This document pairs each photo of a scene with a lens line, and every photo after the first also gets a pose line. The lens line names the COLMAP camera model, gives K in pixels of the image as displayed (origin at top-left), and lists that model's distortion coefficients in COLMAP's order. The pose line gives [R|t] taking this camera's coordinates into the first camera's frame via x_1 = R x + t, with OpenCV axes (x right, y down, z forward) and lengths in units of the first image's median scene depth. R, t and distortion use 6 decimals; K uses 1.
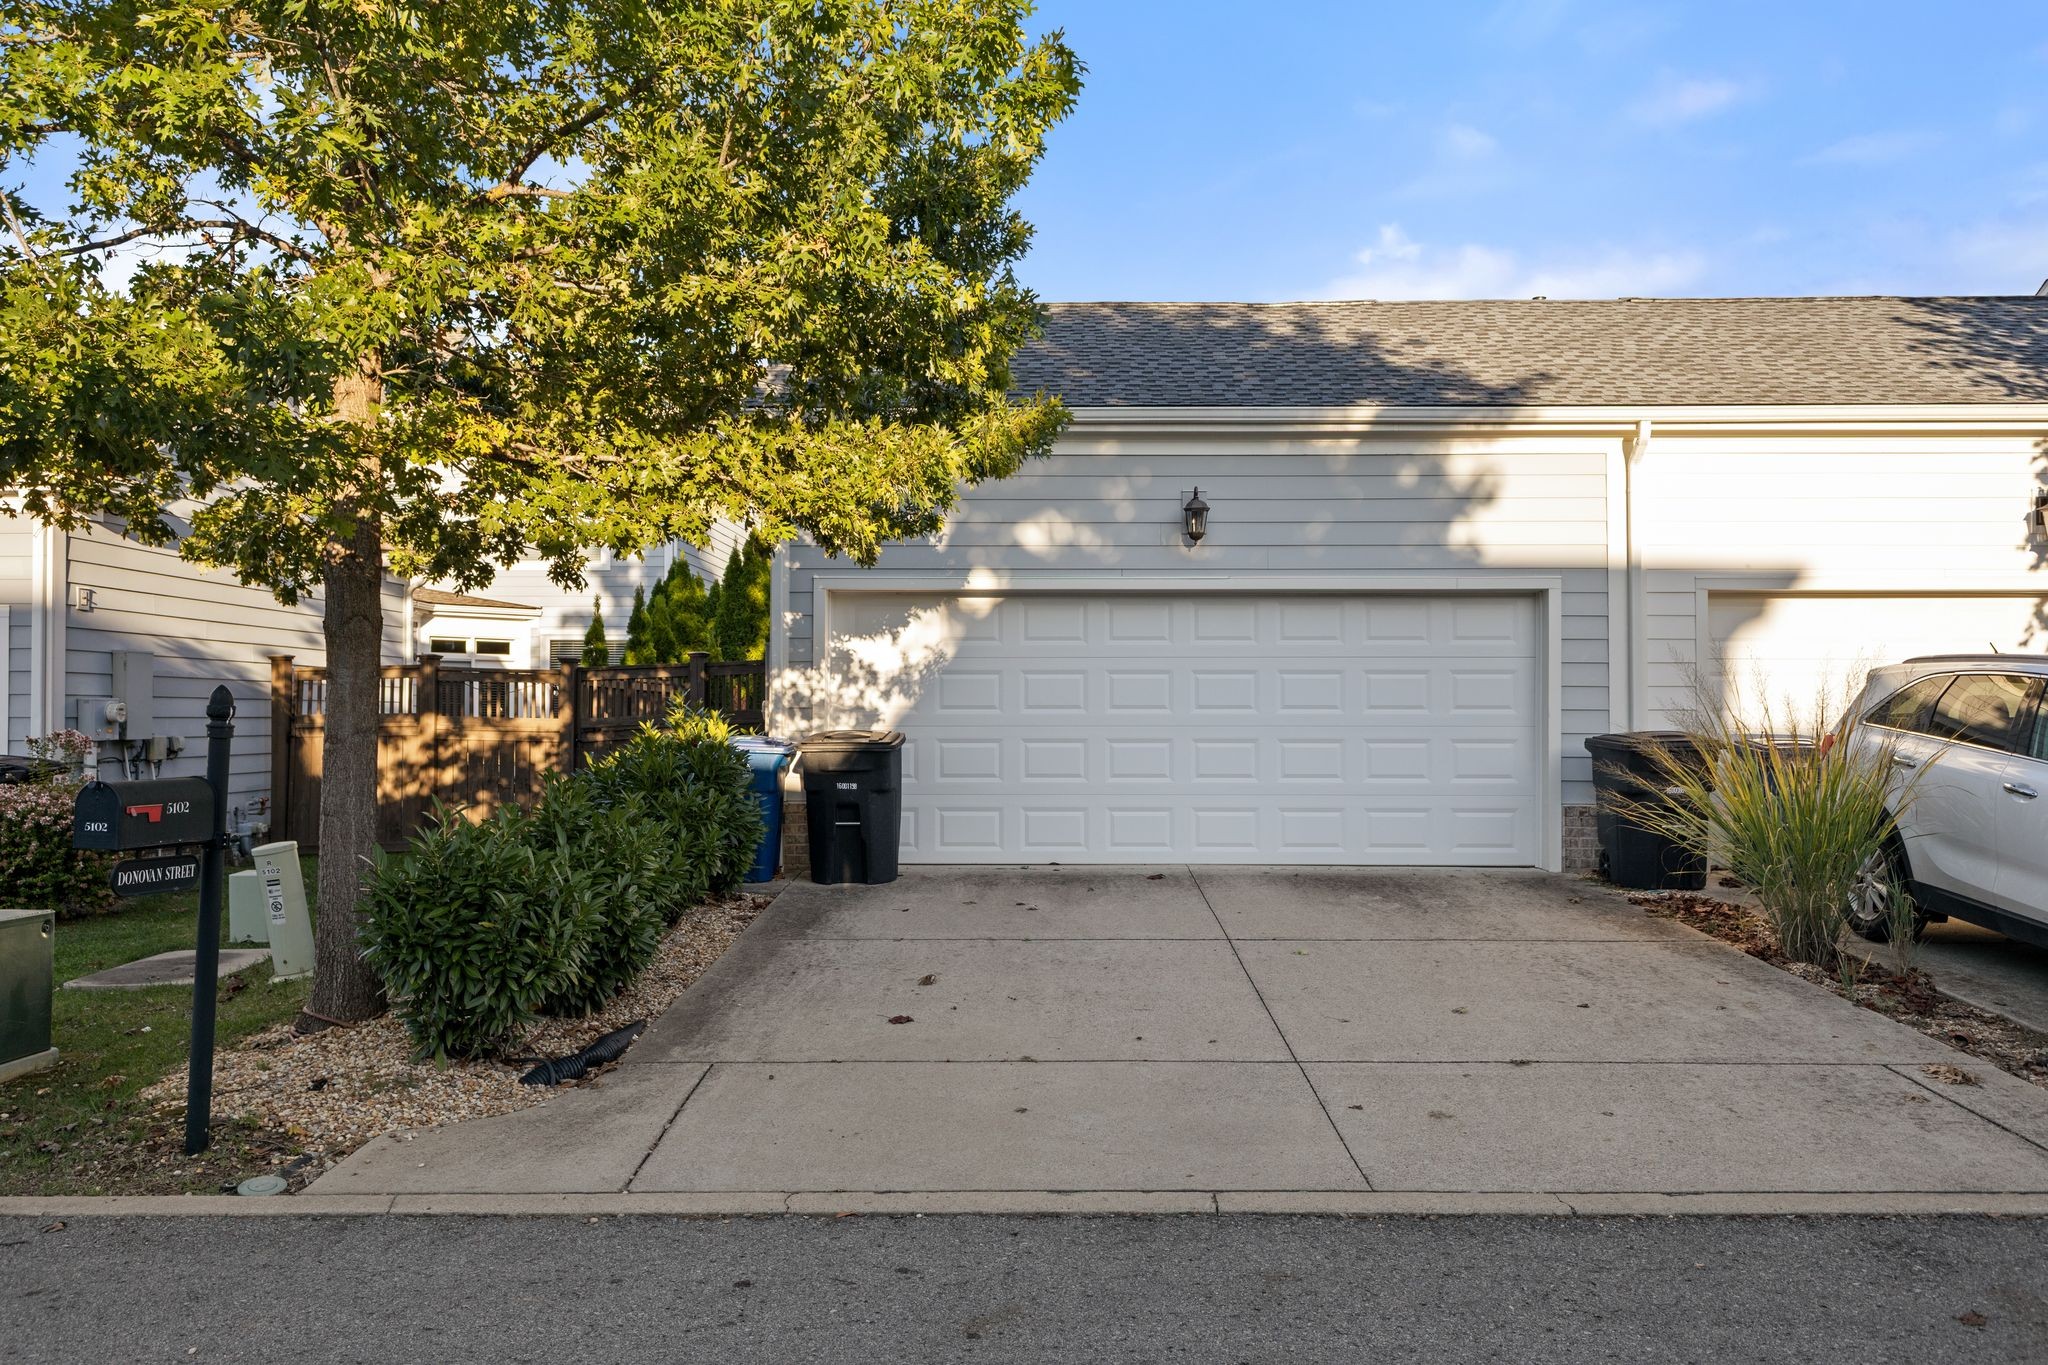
lens RADIAL K [[1517.4, 0, 1020.0], [0, 1517.4, 702.4], [0, 0, 1]] dist [0.006021, 0.001701]
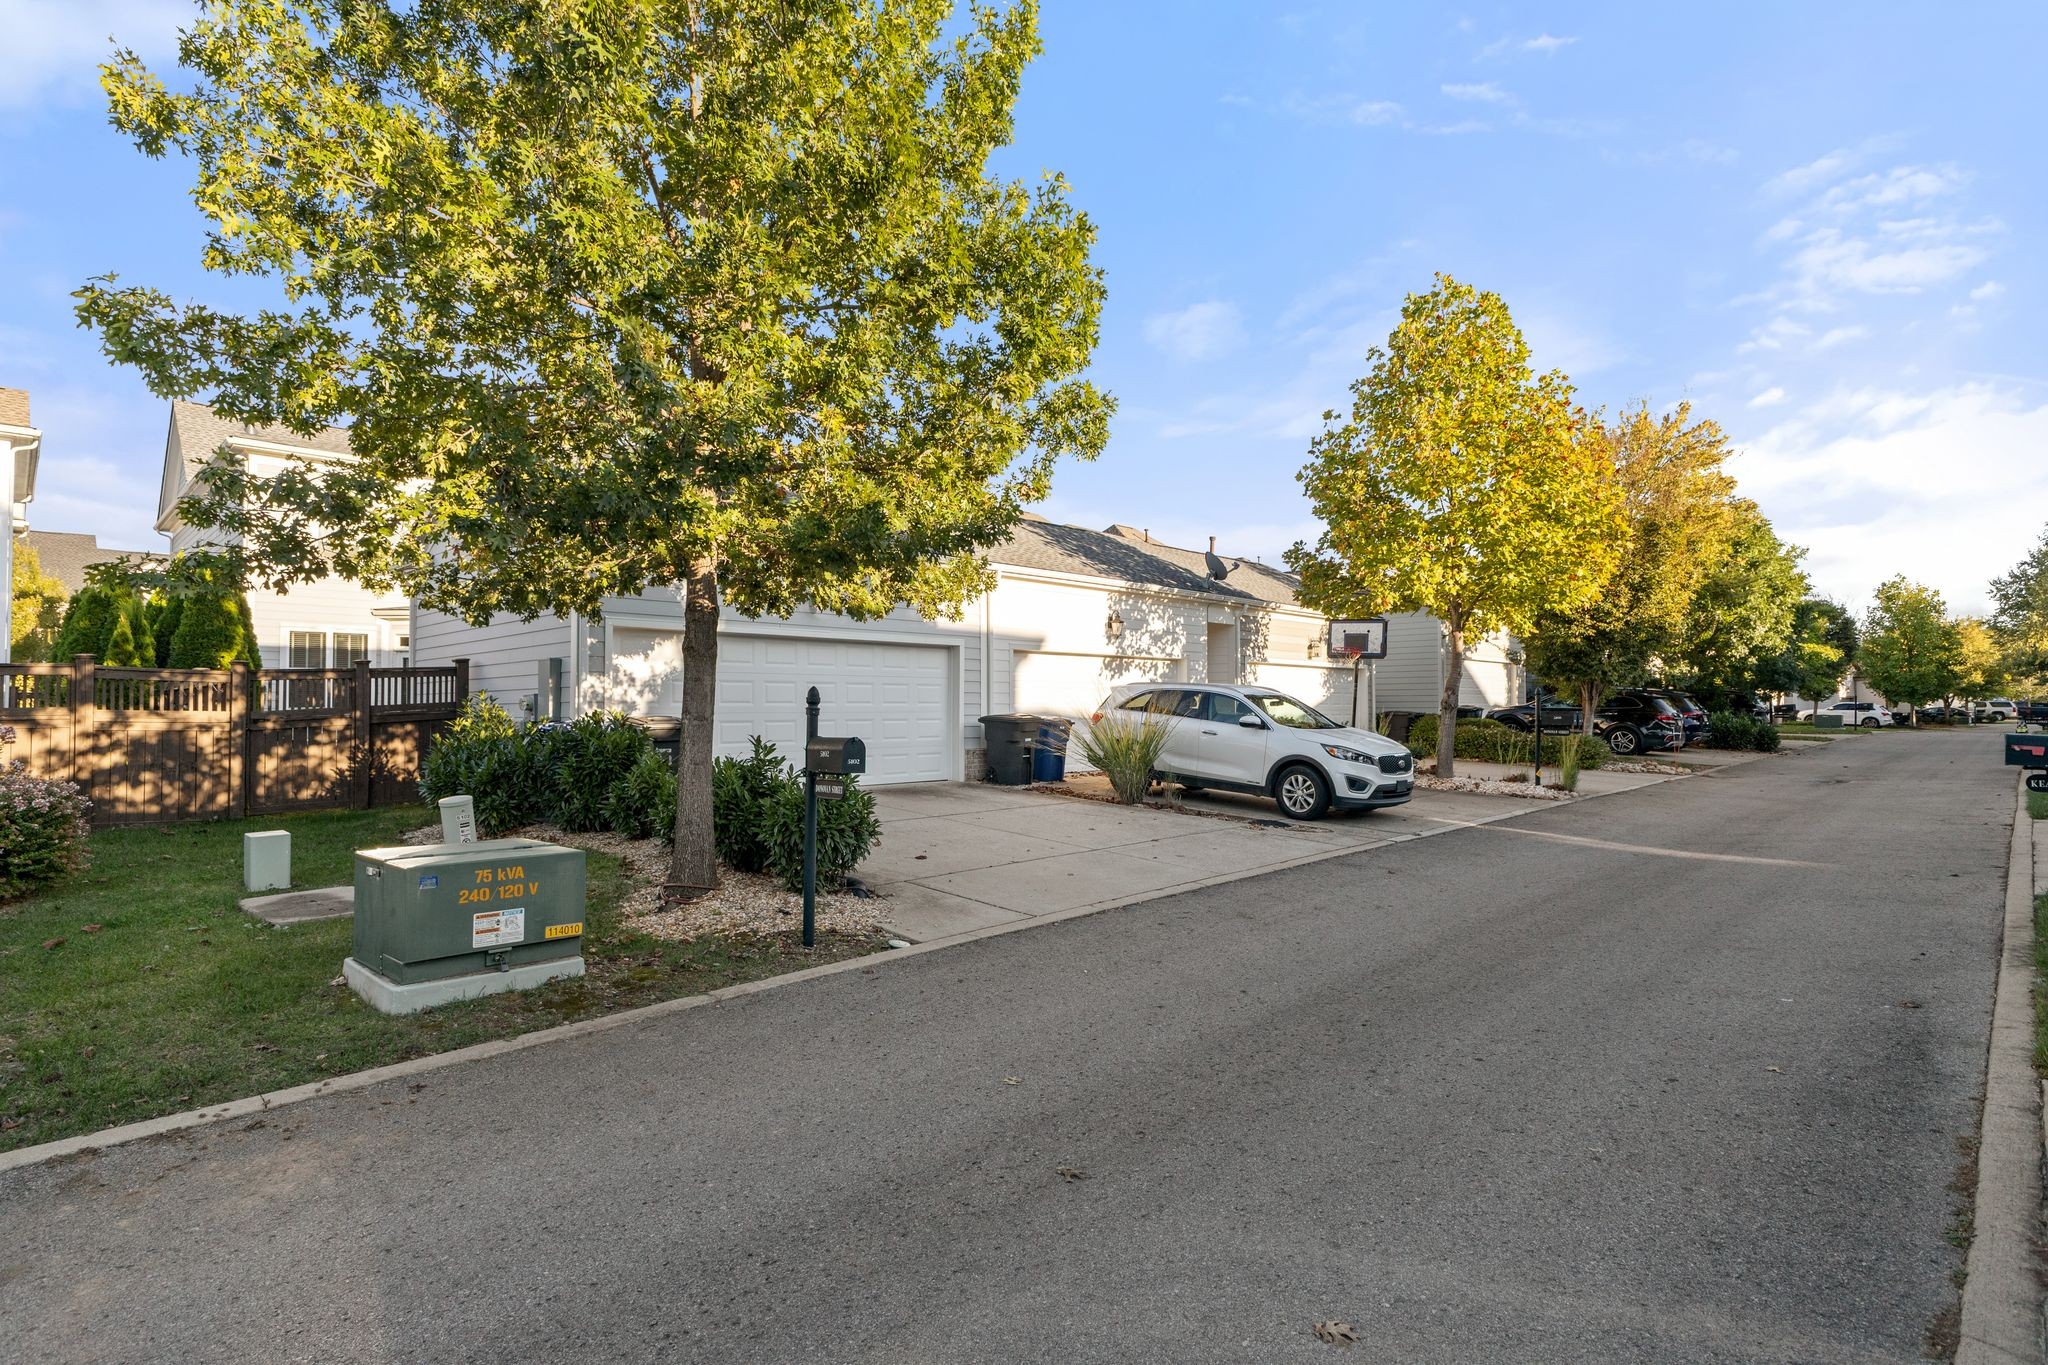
lens RADIAL K [[995.6, 0, 991.3], [0, 995.6, 730.1], [0, 0, 1]] dist [0.001193, -0.000027]
pose [[0.695814, -0.015271, 0.718060, -0.588028], [-0.003578, 0.999688, 0.024727, 0.006725], [-0.718213, -0.019774, 0.695542, 0.018460]]
